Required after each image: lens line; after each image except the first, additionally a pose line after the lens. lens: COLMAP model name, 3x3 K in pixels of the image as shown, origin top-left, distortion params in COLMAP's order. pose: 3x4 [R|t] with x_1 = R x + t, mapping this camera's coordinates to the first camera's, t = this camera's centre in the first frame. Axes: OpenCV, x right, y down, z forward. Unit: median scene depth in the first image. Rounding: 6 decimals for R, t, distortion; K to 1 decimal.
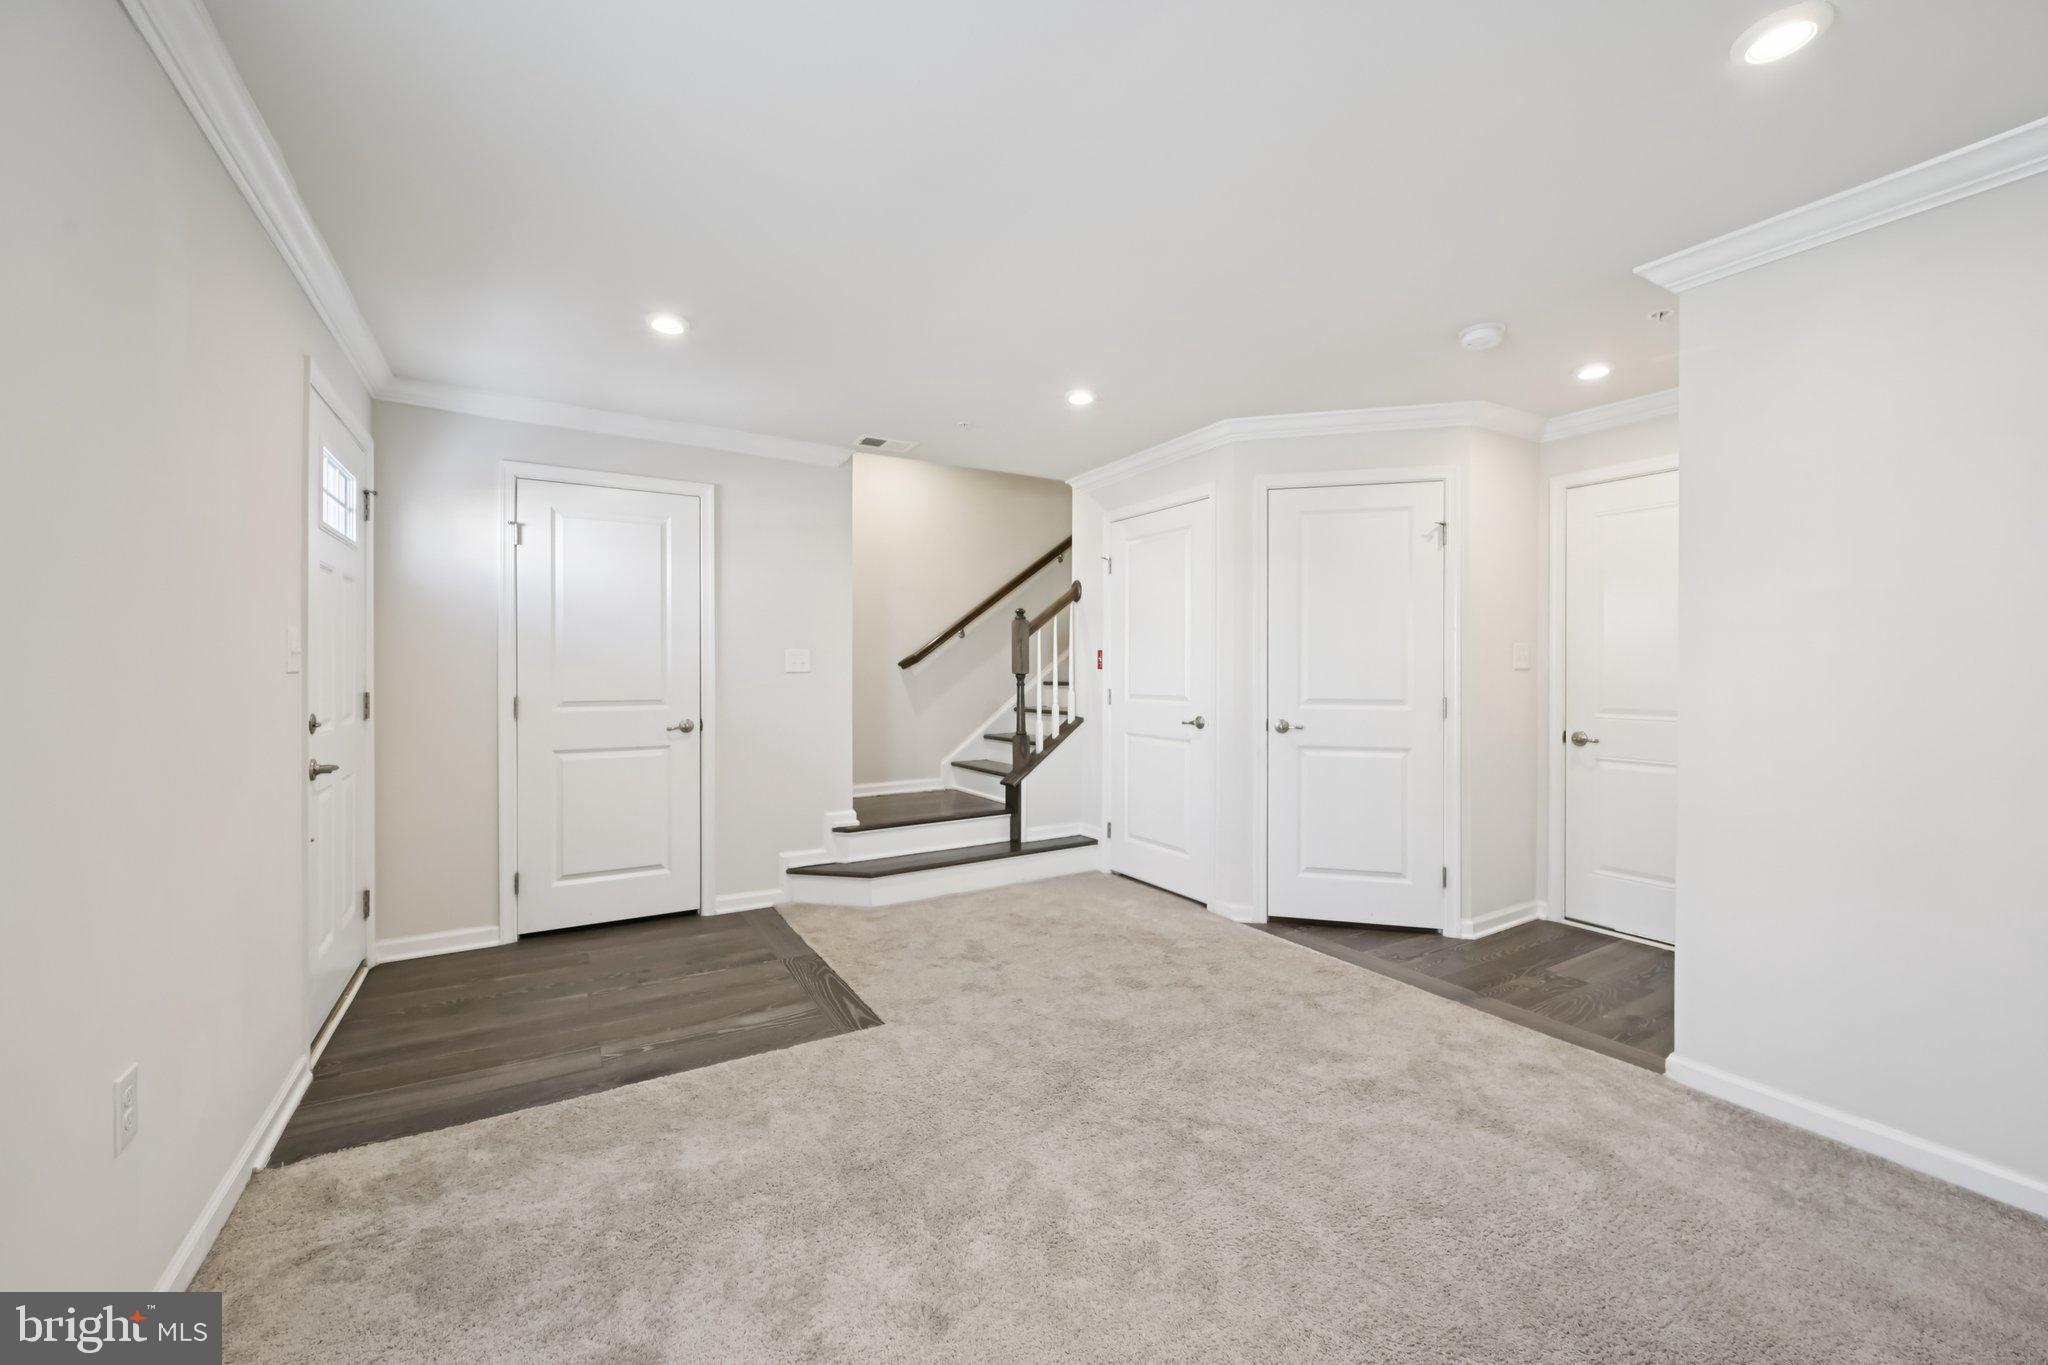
lens RADIAL K [[804.9, 0, 1038.0], [0, 804.9, 671.0], [0, 0, 1]] dist [0.000561, 0.000440]
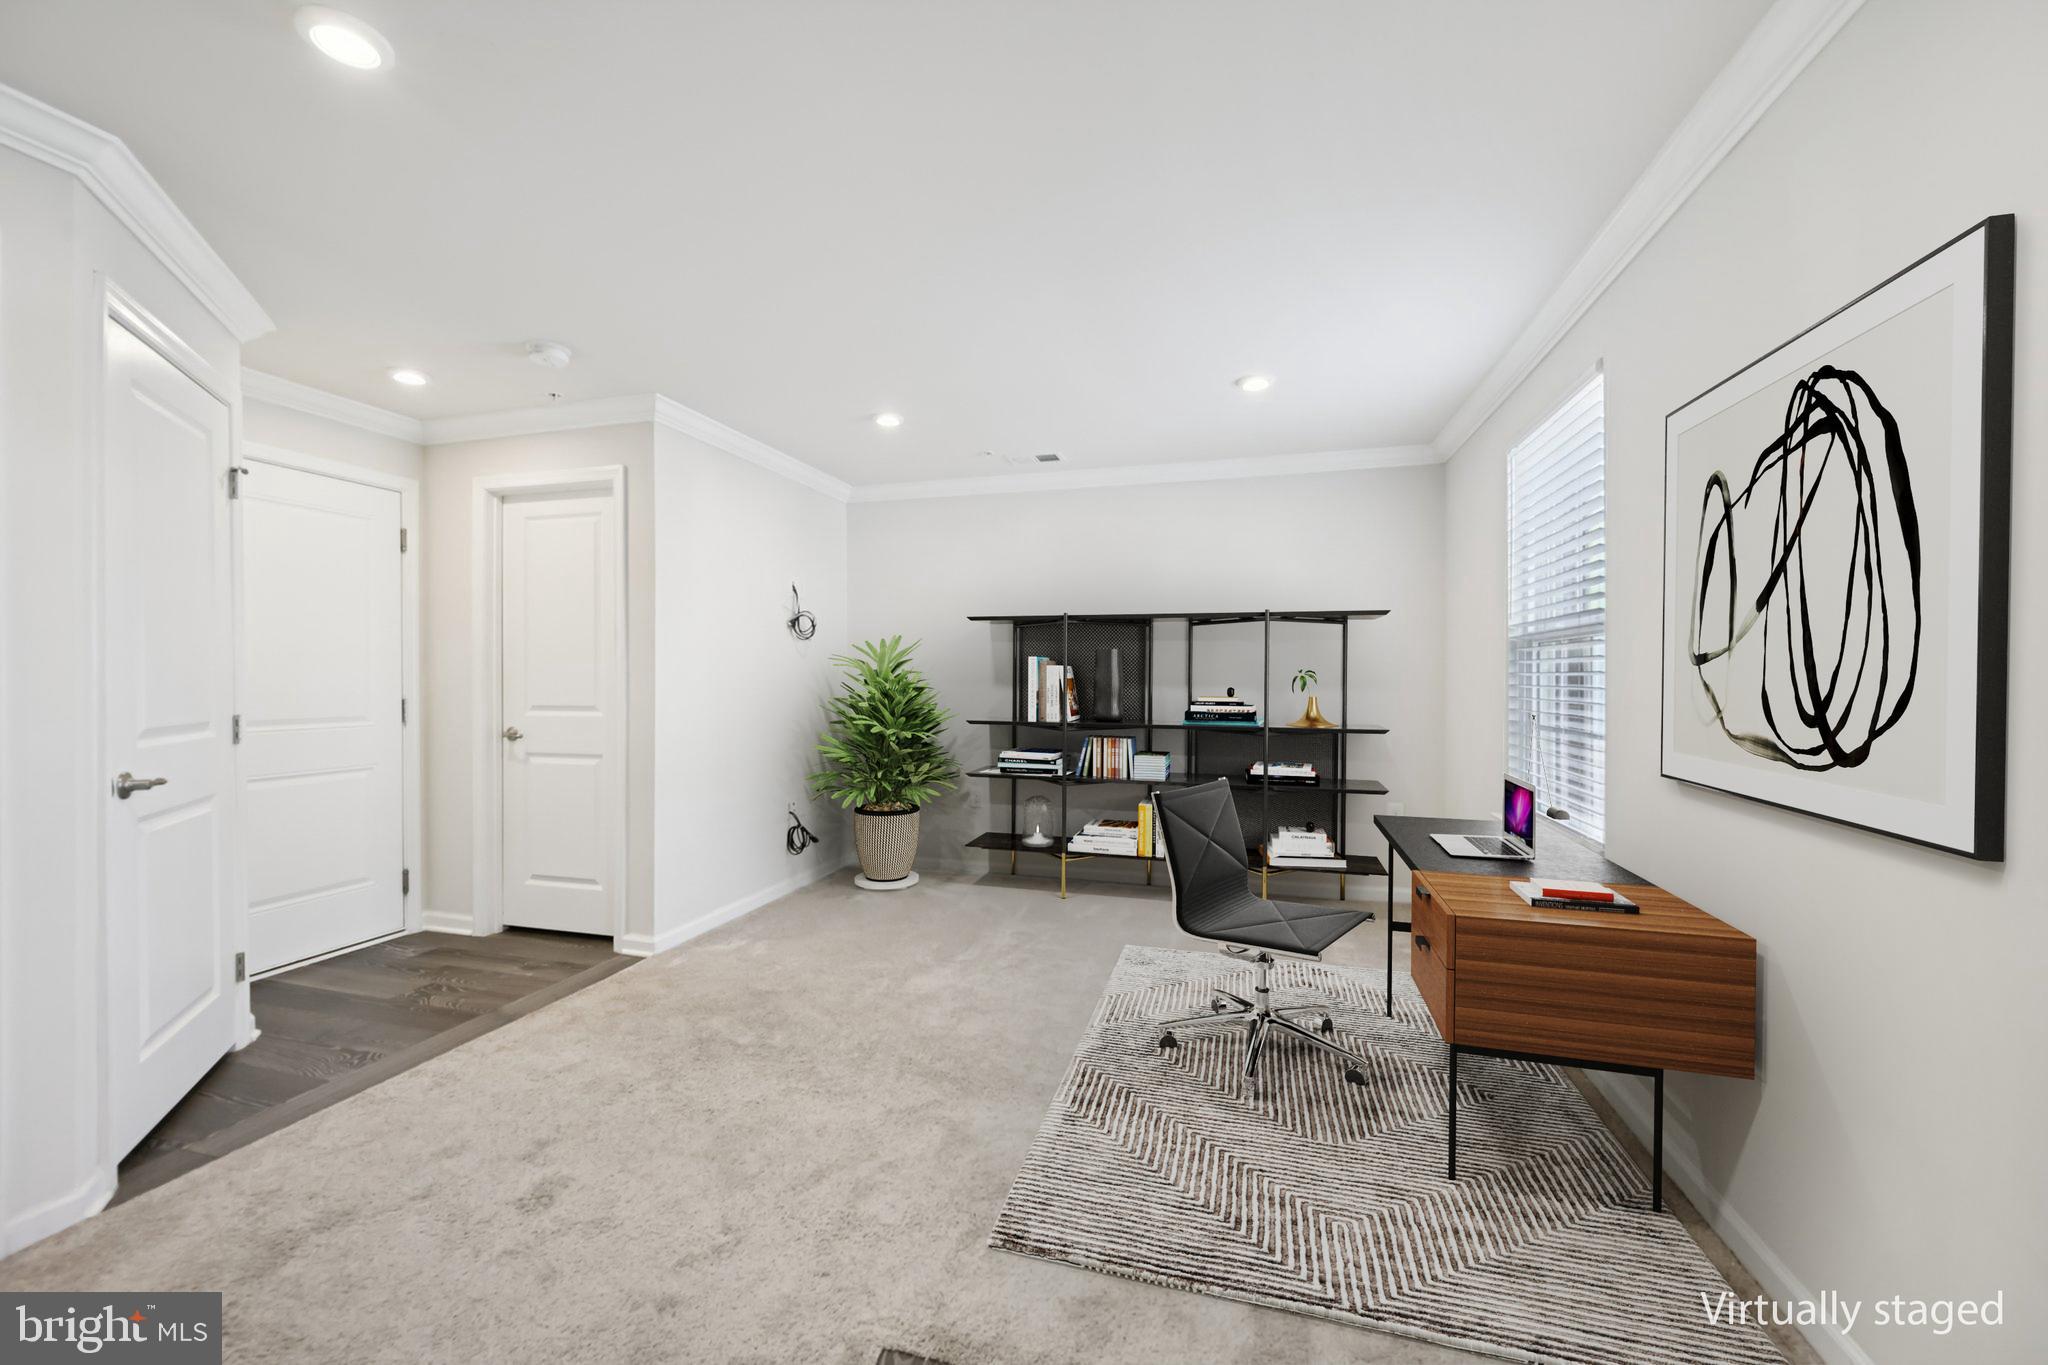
lens RADIAL K [[804.9, 0, 1017.4], [0, 804.9, 681.8], [0, 0, 1]] dist [0.000561, 0.000440]
pose [[-0.692438, 0.002335, 0.721473, -0.496223], [-0.001398, 0.999989, -0.004578, 0.007804], [-0.721476, -0.004179, -0.692427, 1.034141]]
